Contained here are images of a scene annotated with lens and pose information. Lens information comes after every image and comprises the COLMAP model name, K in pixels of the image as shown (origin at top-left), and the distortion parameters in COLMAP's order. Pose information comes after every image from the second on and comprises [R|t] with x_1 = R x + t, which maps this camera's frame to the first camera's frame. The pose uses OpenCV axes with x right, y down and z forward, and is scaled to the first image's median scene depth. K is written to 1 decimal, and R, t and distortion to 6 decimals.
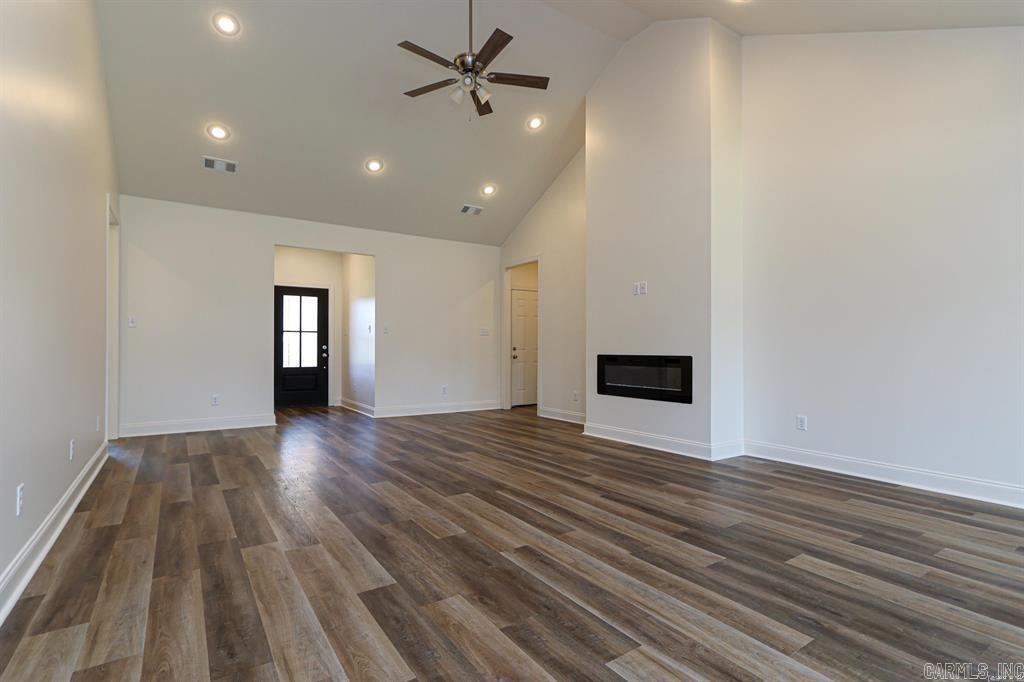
lens RADIAL K [[478.8, 0, 485.0], [0, 478.8, 343.0], [0, 0, 1]] dist [0.017814, 0.000356]
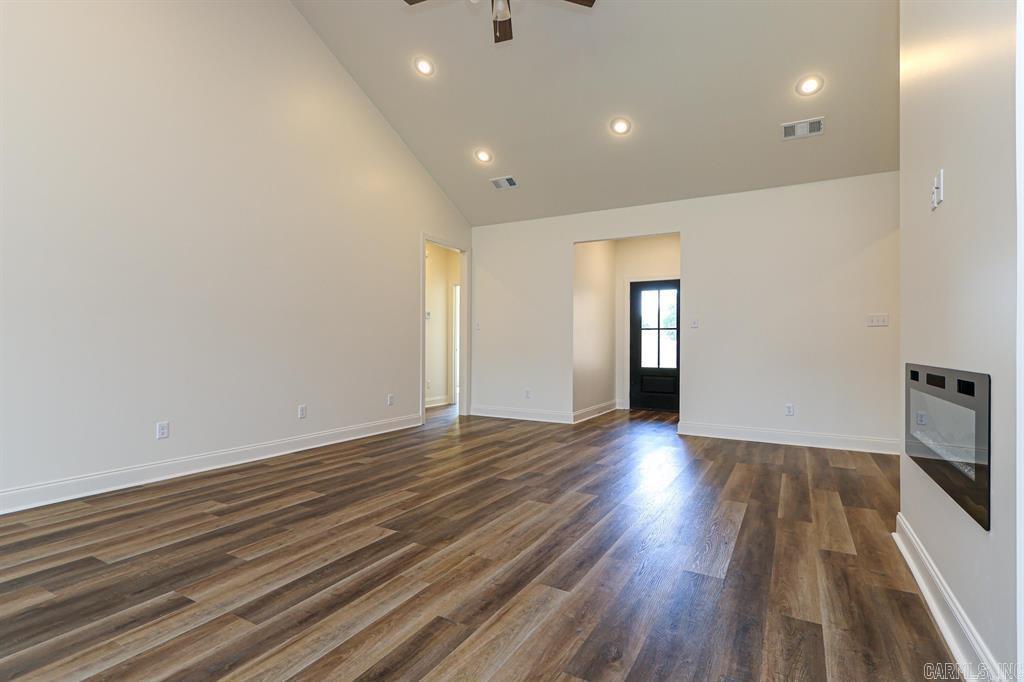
lens RADIAL K [[478.8, 0, 485.0], [0, 478.8, 343.0], [0, 0, 1]] dist [0.017814, 0.000356]
pose [[0.479378, -0.002657, -0.877604, 0.776343], [0.003095, 0.999994, -0.001337, 0.009403], [0.877603, -0.002075, 0.479384, 0.816473]]
